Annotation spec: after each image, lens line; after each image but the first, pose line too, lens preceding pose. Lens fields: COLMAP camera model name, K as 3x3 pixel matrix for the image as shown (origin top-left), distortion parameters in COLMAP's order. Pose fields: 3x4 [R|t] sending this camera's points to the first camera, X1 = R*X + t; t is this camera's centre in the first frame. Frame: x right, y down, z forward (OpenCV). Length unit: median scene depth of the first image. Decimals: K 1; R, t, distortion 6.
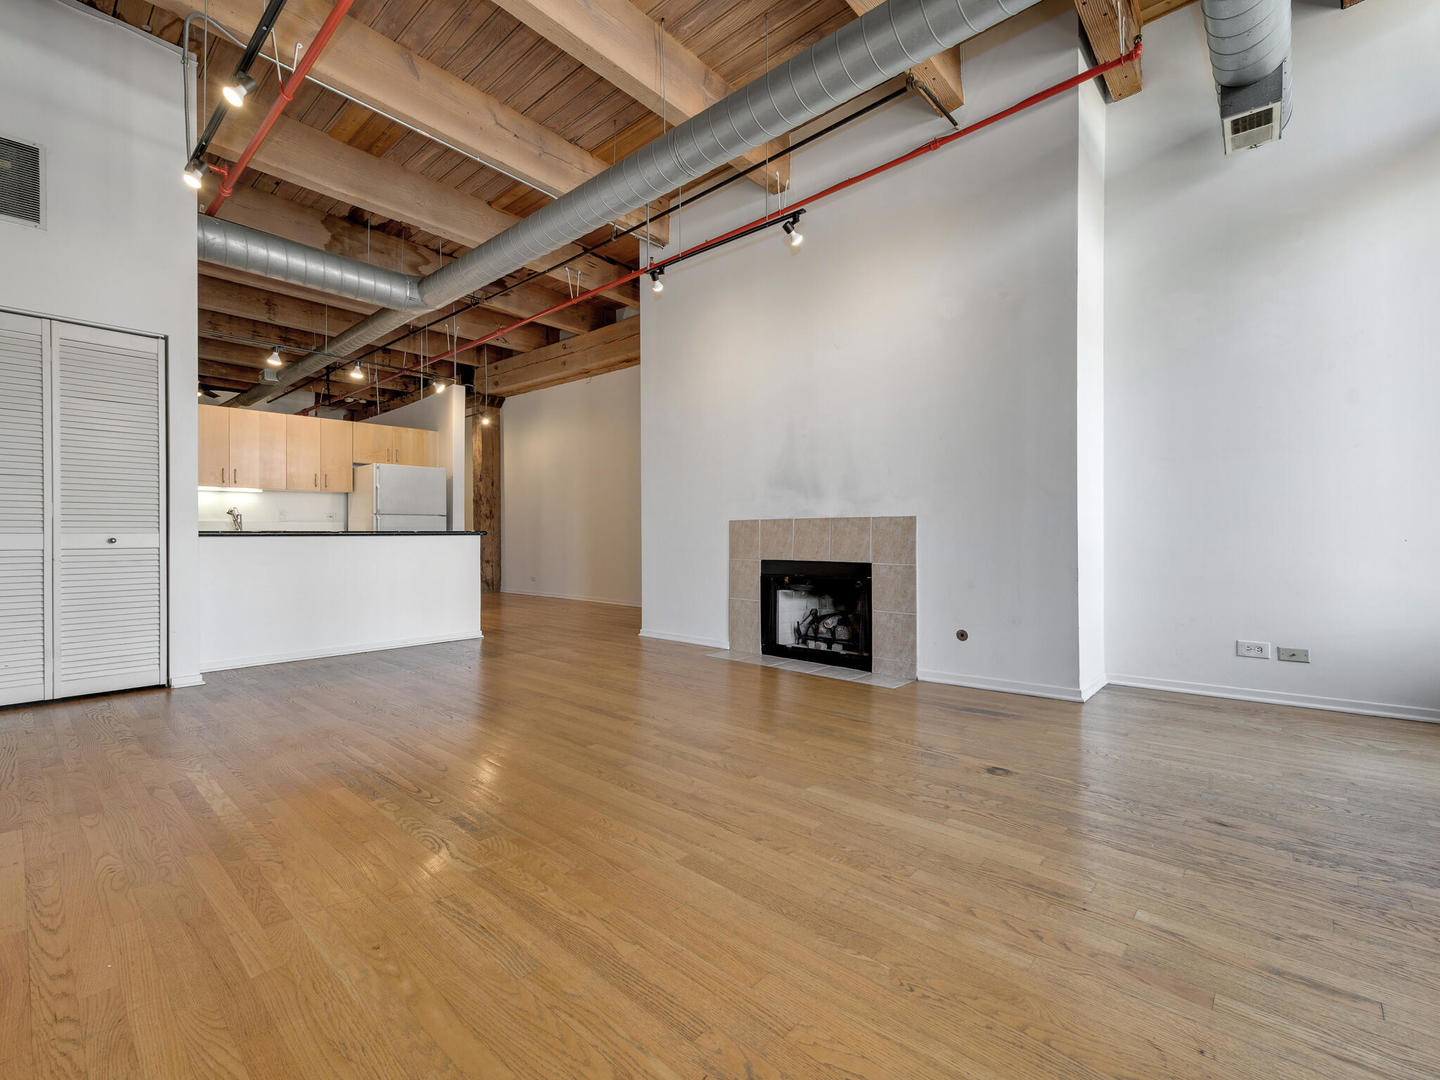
lens RADIAL K [[642.1, 0, 717.8], [0, 642.1, 537.7], [0, 0, 1]] dist [0.001974, 0.000125]
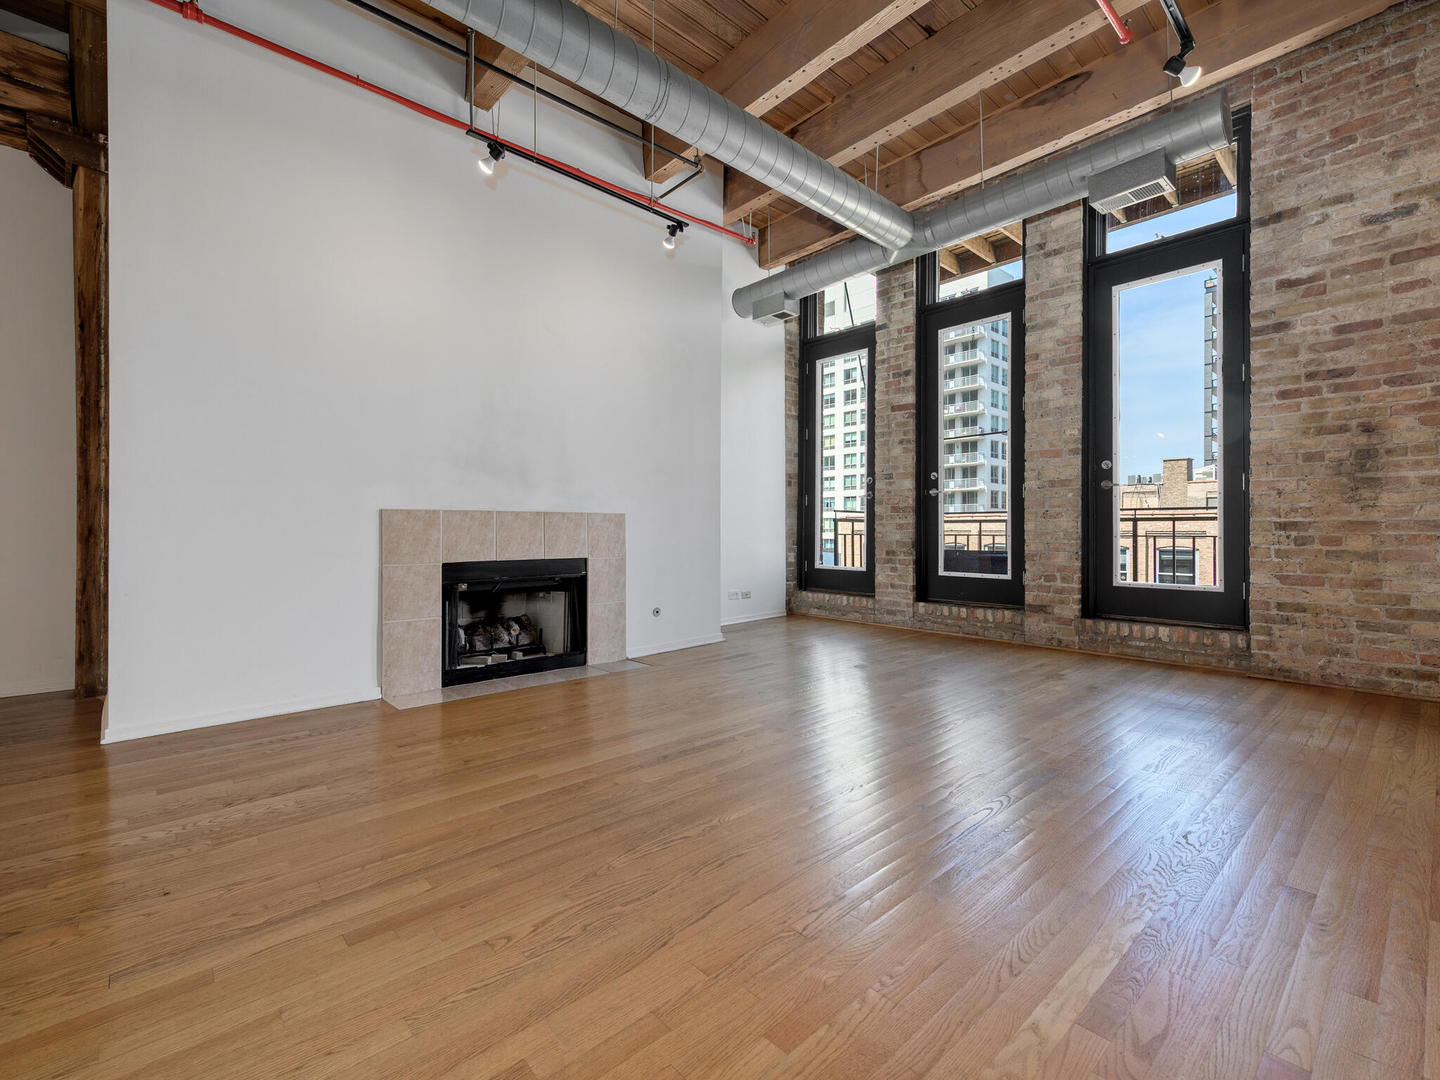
lens RADIAL K [[660.9, 0, 669.1], [0, 660.9, 531.7], [0, 0, 1]] dist [0.002525, -0.000493]
pose [[0.147106, 0.001881, 0.989119, -0.826306], [0.008184, 0.999962, -0.003118, 0.002512], [-0.989087, 0.008554, 0.147085, 0.765614]]
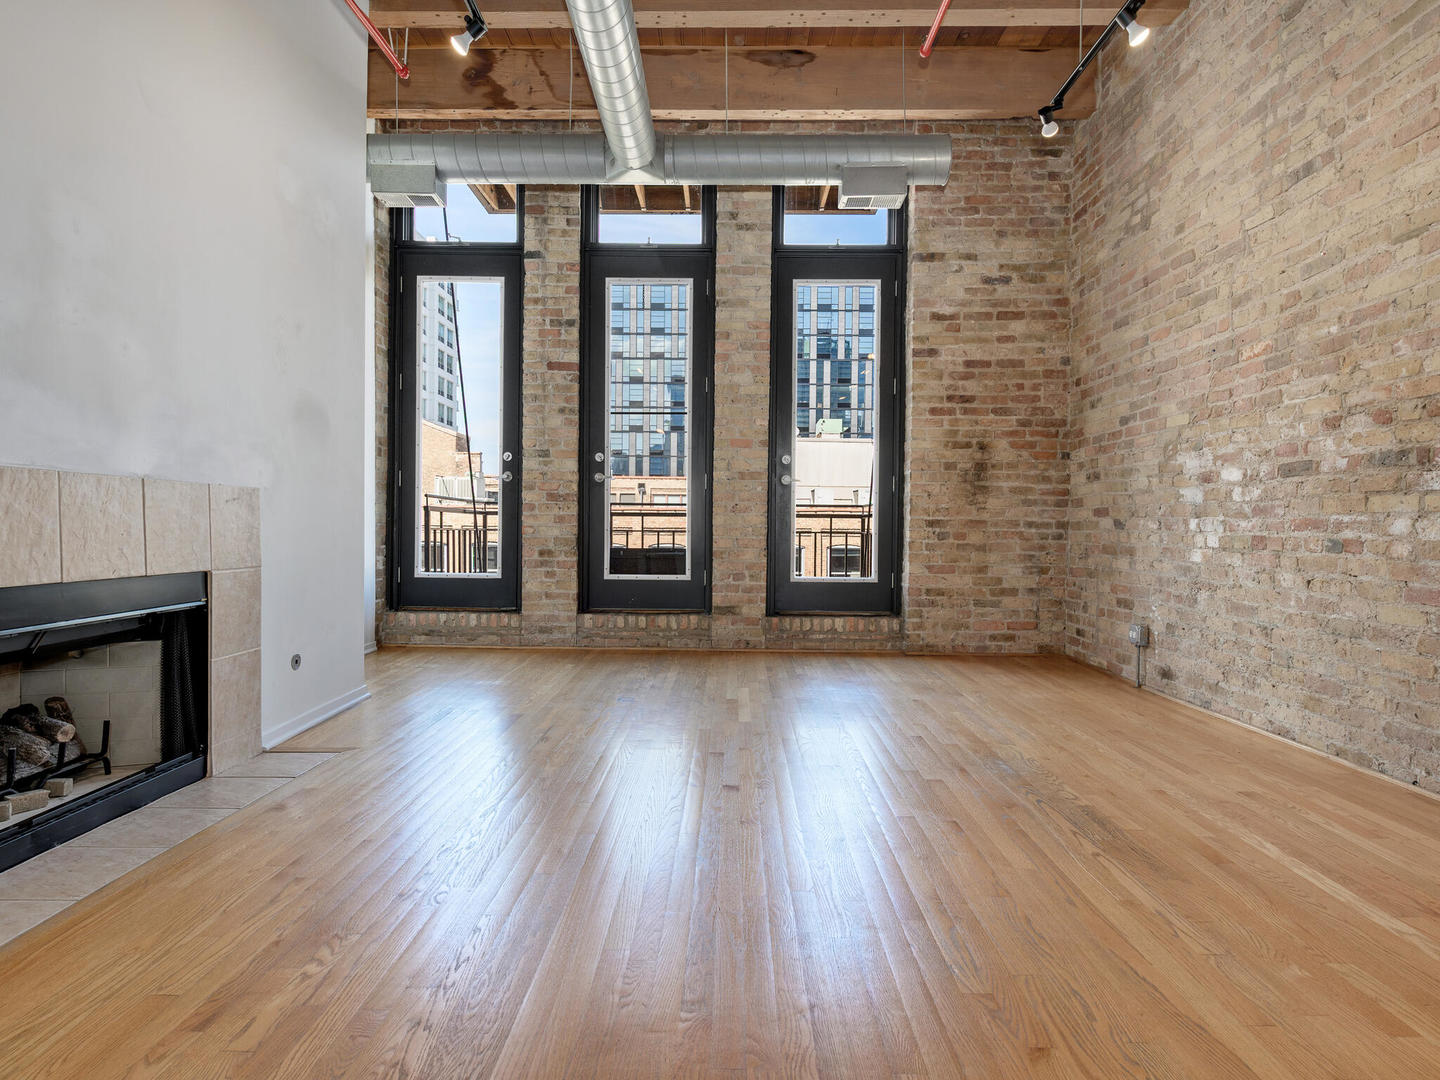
lens RADIAL K [[848.9, 0, 756.2], [0, 848.9, 549.9], [0, 0, 1]] dist [0.006481, -0.001658]
pose [[-0.674654, -0.019327, 0.737882, -0.615294], [0.000383, 0.999648, 0.026533, 0.005133], [-0.738134, 0.018183, -0.674409, 1.215700]]
